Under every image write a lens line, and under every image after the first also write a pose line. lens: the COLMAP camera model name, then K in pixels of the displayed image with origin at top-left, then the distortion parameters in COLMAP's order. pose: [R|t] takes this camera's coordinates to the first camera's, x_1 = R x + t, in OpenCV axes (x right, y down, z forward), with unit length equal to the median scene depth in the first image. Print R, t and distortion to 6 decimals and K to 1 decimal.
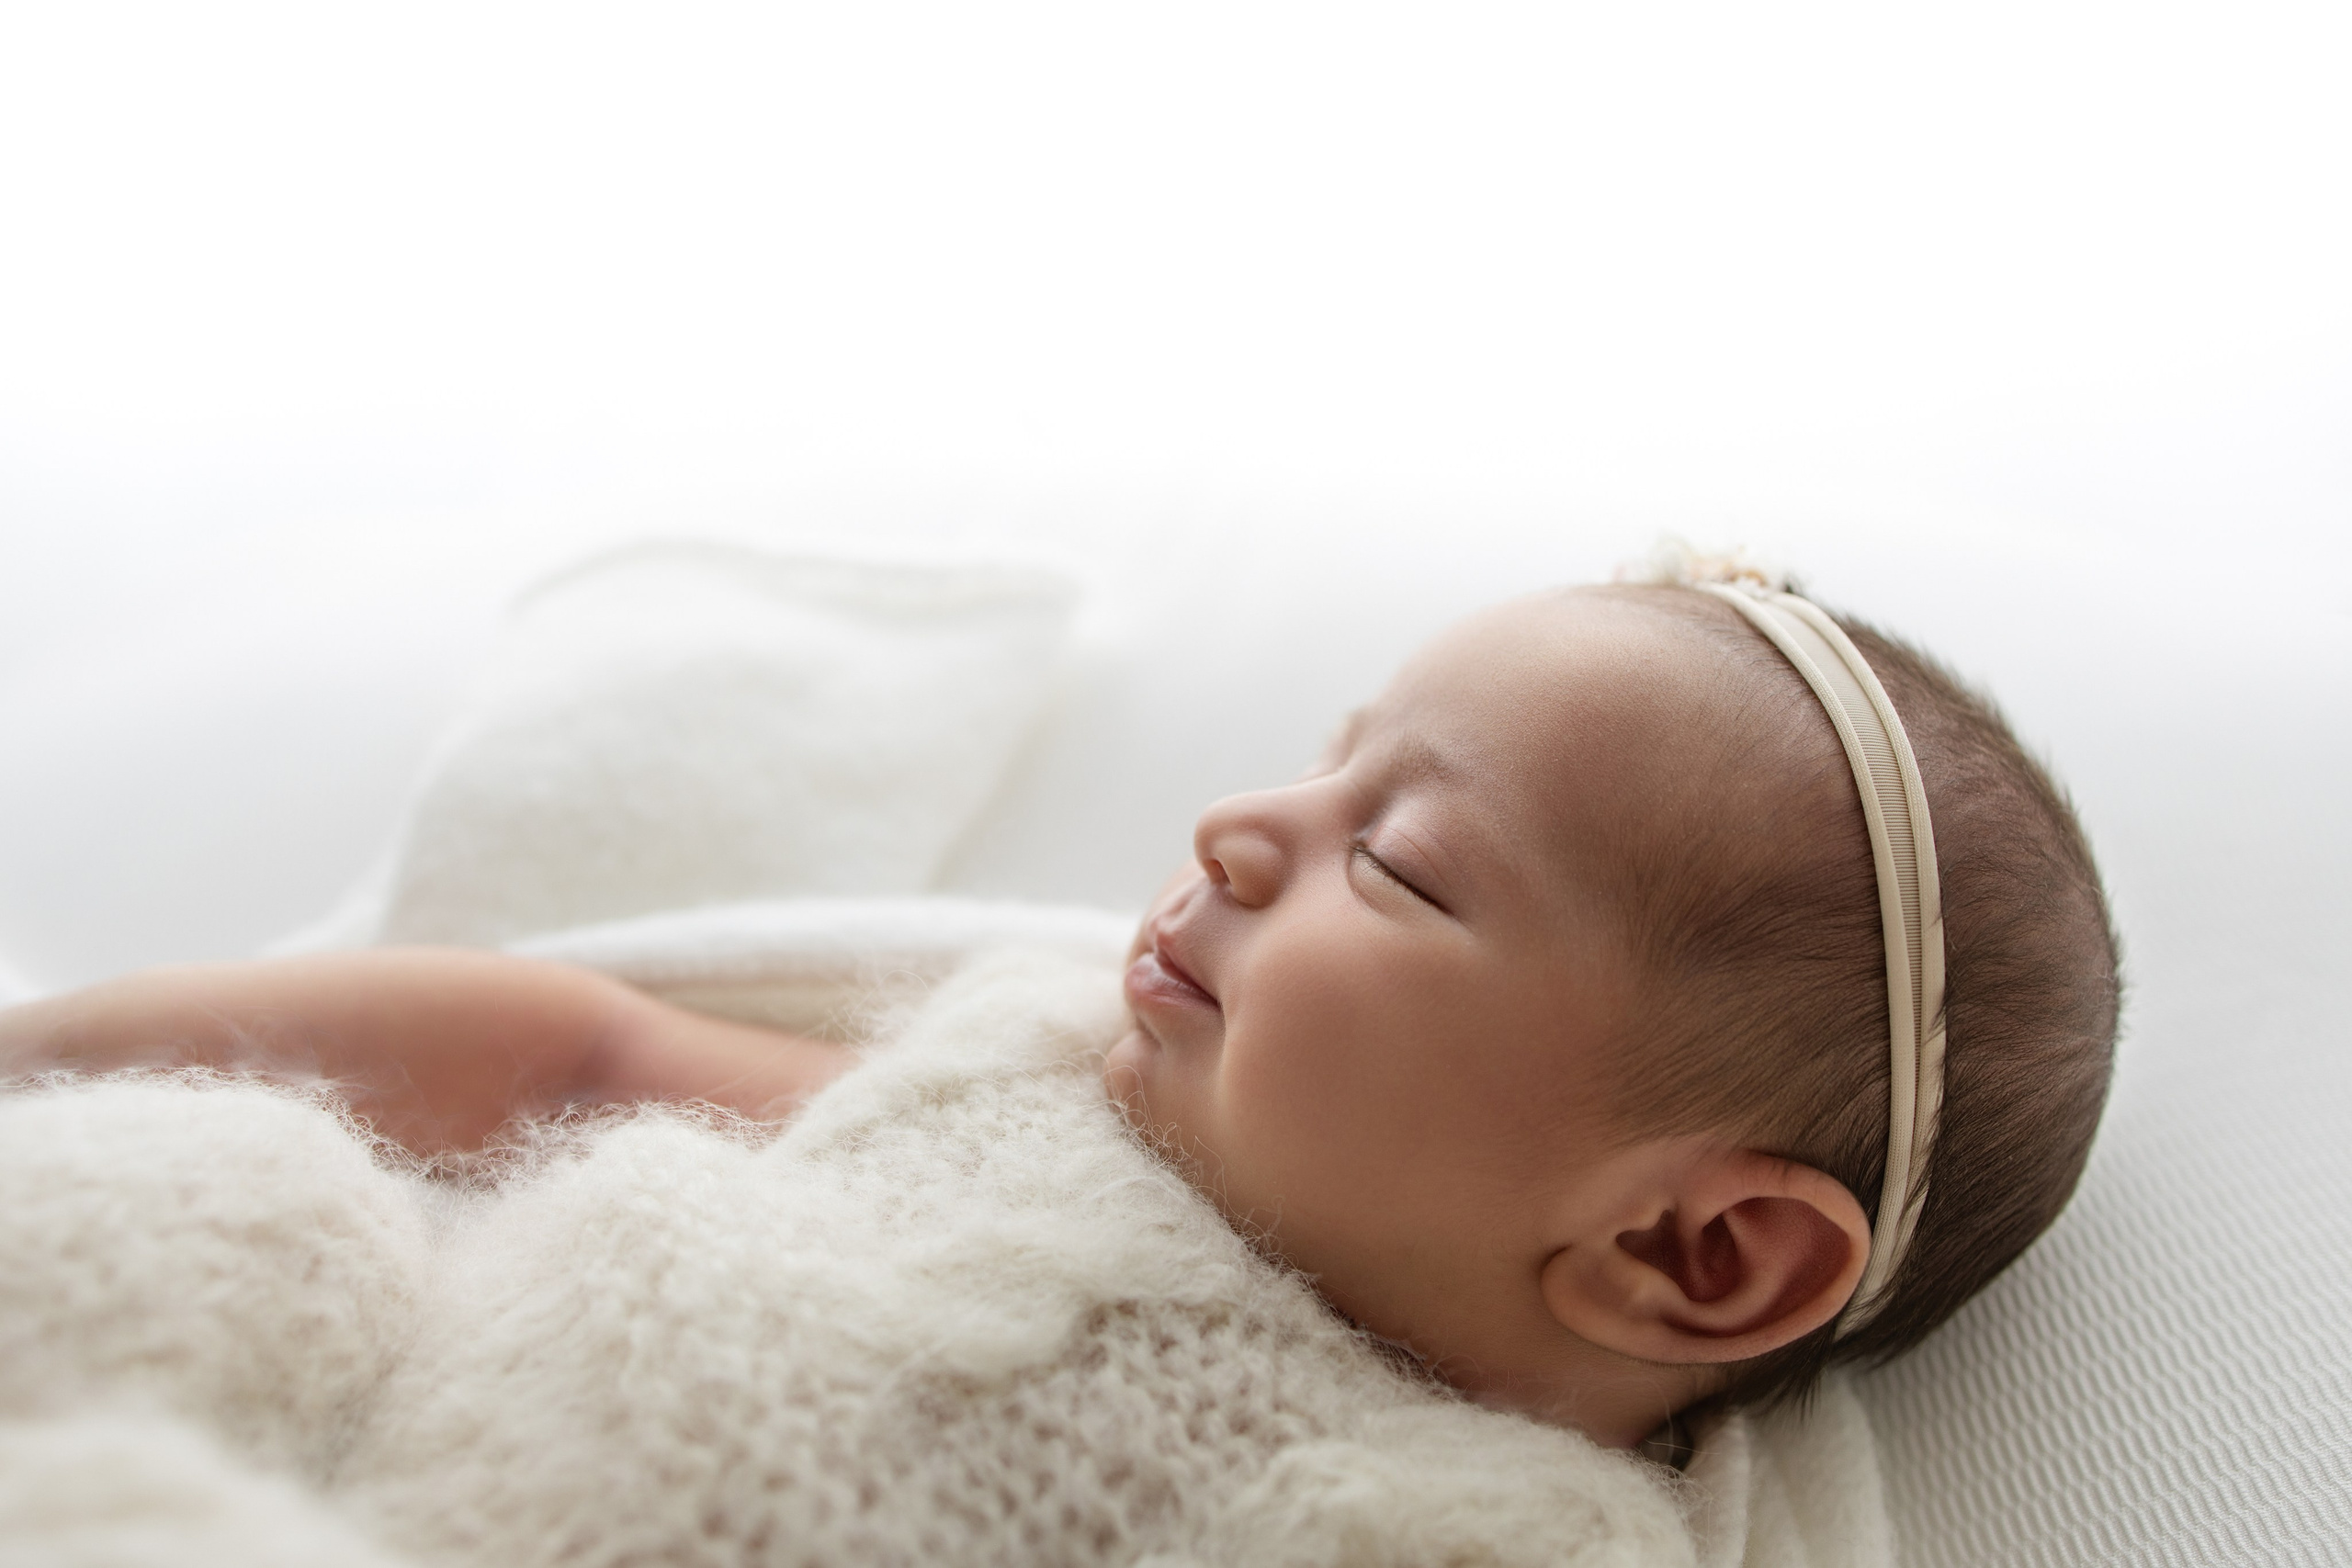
lens RADIAL K [[2421.4, 0, 1124.1], [0, 2421.4, 785.6], [0, 0, 1]] dist [-0.019127, -0.000292]
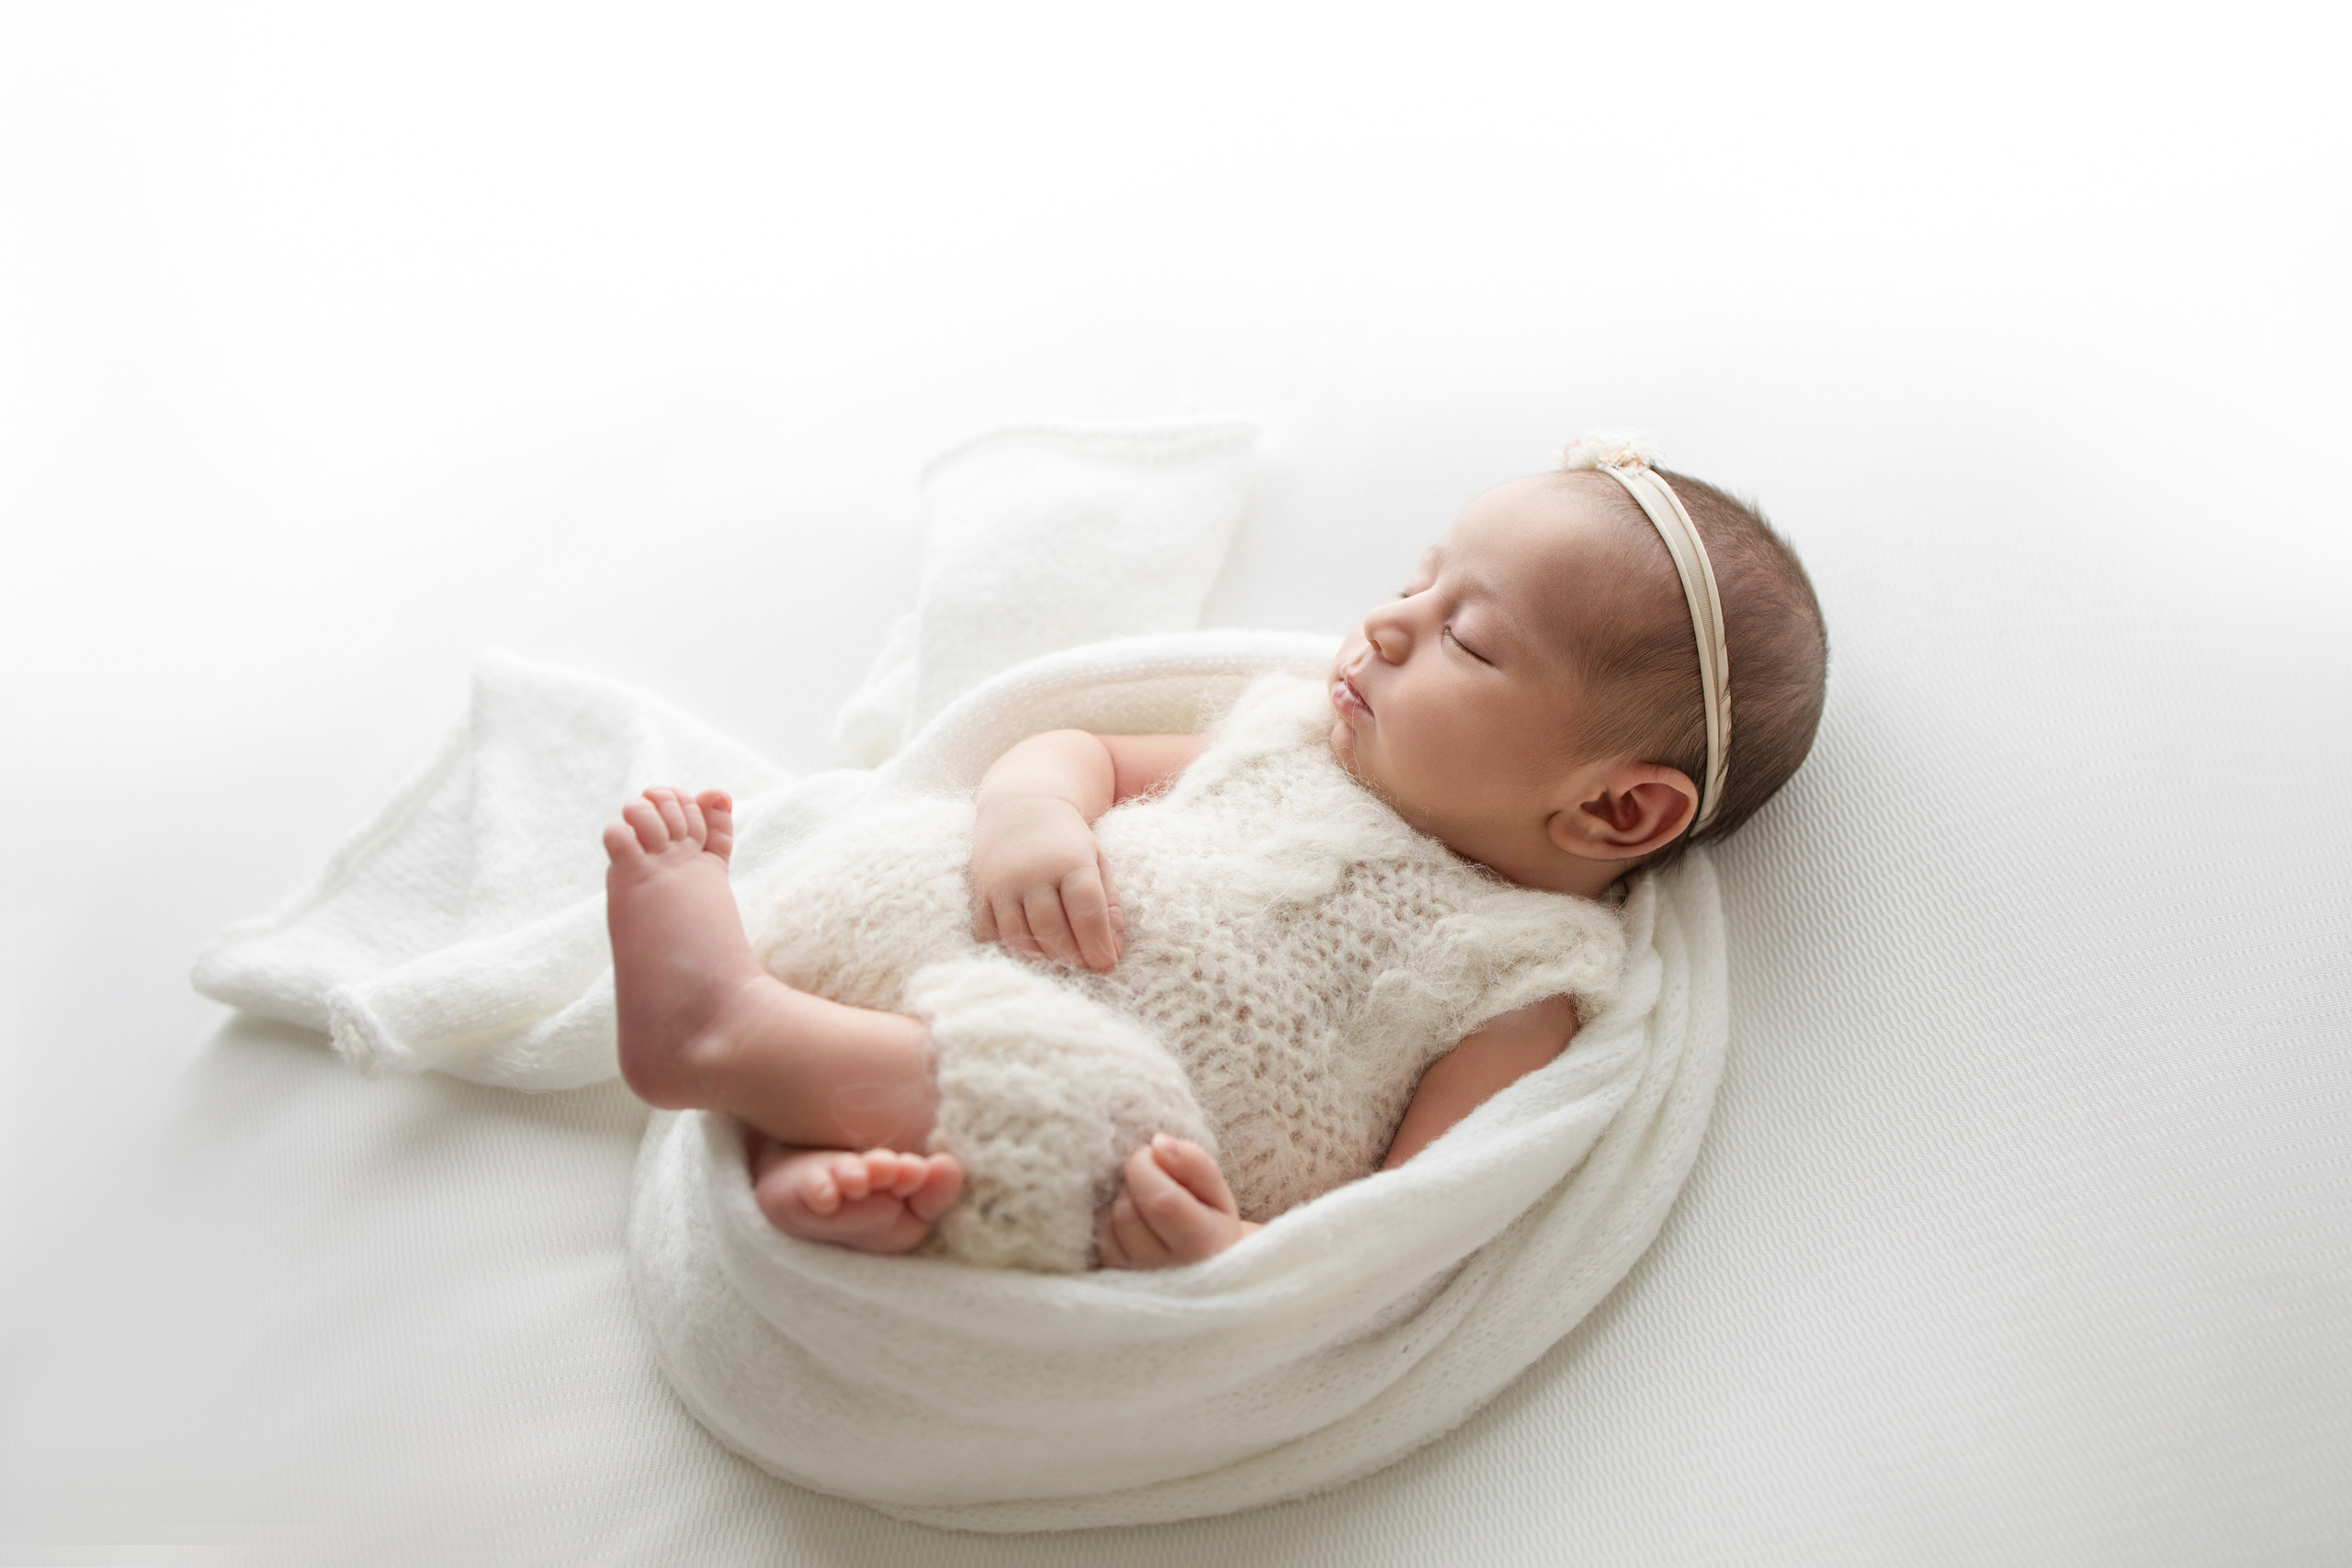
lens RADIAL K [[3192.4, 0, 1176.0], [0, 3192.4, 784.0], [0, 0, 1]] dist [0.077166, 0.023168]
pose [[0.994228, -0.101408, 0.035021, -0.249797], [0.089435, 0.963706, 0.251540, -0.575542], [-0.059258, -0.246956, 0.967213, -1.710256]]
